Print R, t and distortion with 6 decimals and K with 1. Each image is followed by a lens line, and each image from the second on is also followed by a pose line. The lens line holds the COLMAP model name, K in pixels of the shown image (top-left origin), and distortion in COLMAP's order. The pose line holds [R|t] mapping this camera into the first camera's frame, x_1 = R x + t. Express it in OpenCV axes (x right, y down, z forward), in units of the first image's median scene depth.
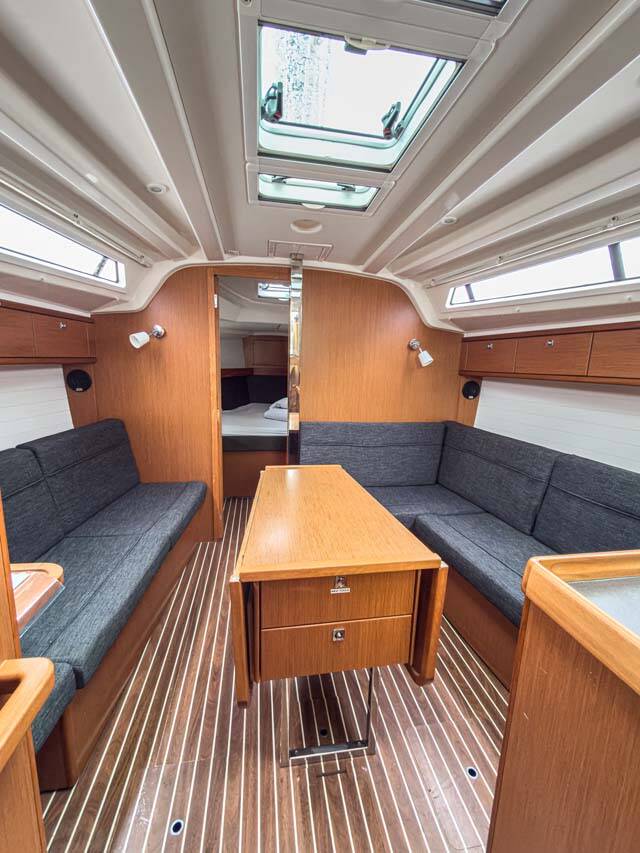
lens RADIAL K [[351.8, 0, 319.5], [0, 351.8, 425.9], [0, 0, 1]] dist [-0.001503, -0.000330]
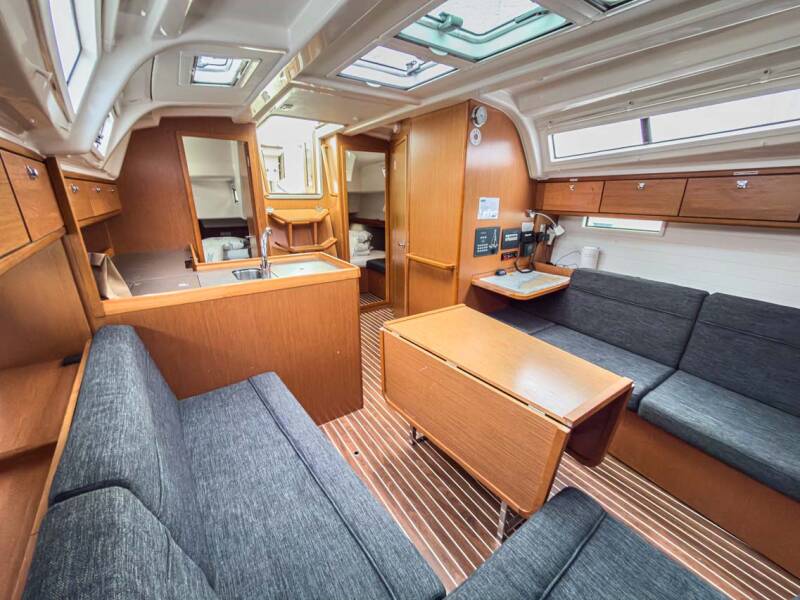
lens RADIAL K [[315.8, 0, 399.0], [0, 315.8, 297.7], [0, 0, 1]] dist [0.000808, -0.000623]
pose [[-0.907972, 0.095303, -0.408048, 0.428248], [-0.108100, 0.887558, 0.447835, -0.212194], [0.404846, 0.450732, -0.795576, 1.028055]]
